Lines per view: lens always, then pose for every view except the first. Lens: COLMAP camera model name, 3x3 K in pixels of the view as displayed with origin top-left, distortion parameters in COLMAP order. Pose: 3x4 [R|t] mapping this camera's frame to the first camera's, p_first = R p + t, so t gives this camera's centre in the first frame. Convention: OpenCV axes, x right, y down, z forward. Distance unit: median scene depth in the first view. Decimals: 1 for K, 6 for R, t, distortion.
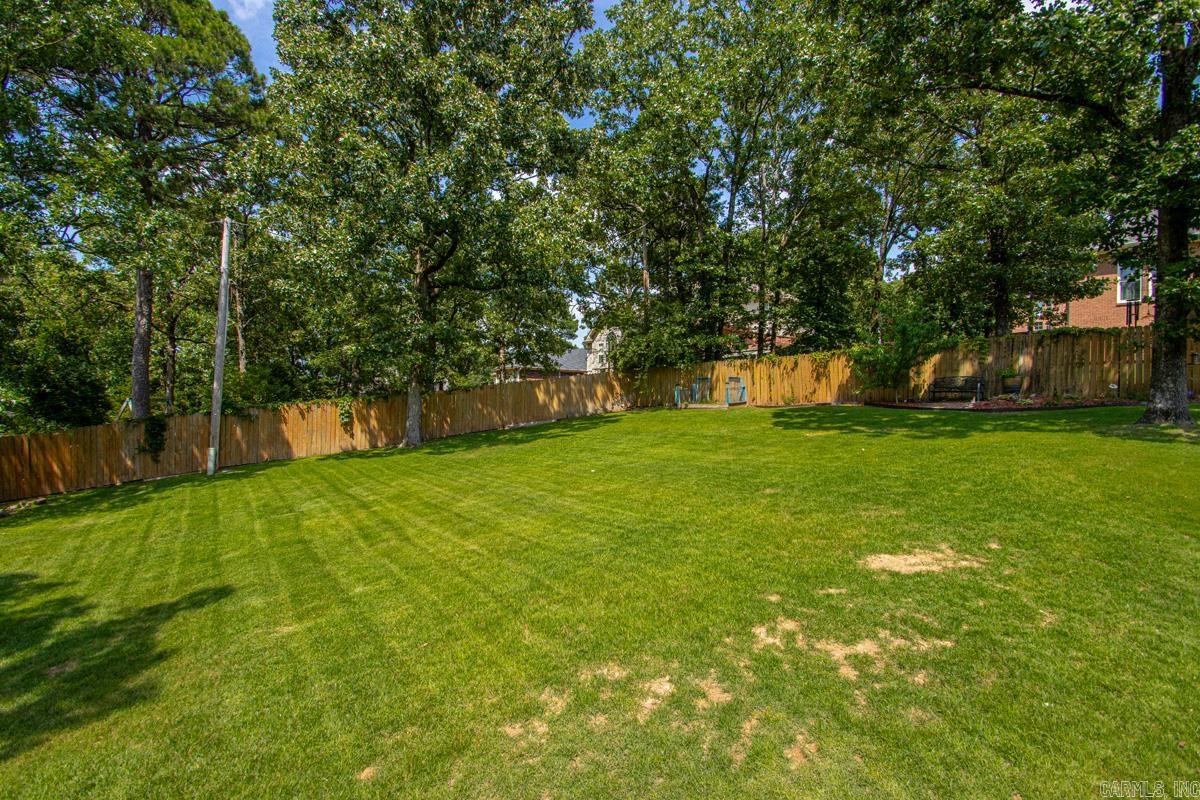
lens RADIAL K [[548.2, 0, 602.1], [0, 548.2, 407.7], [0, 0, 1]] dist [0.021217, -0.020508]
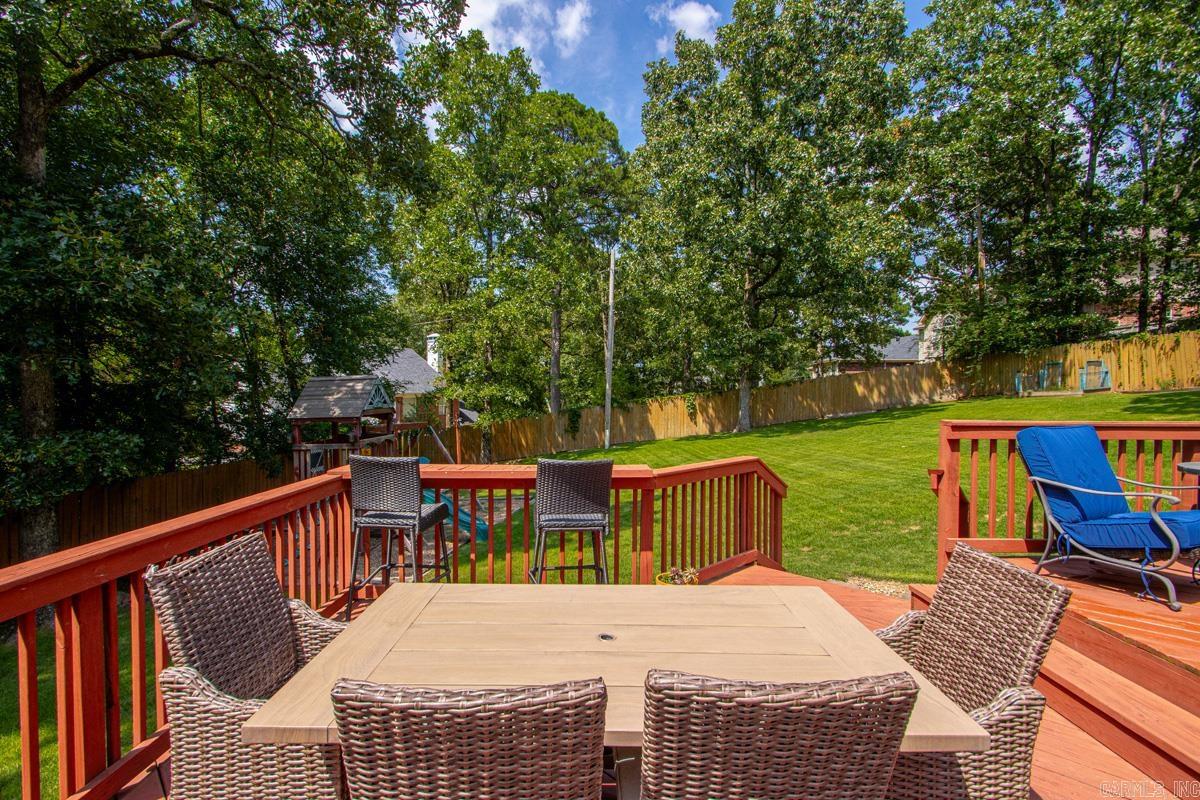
lens RADIAL K [[548.2, 0, 602.1], [0, 548.2, 407.7], [0, 0, 1]] dist [0.021217, -0.020508]
pose [[0.849170, -0.008604, -0.528049, 0.028846], [0.012088, 0.999922, 0.003145, 0.008027], [0.527981, -0.009054, 0.849208, -0.180526]]
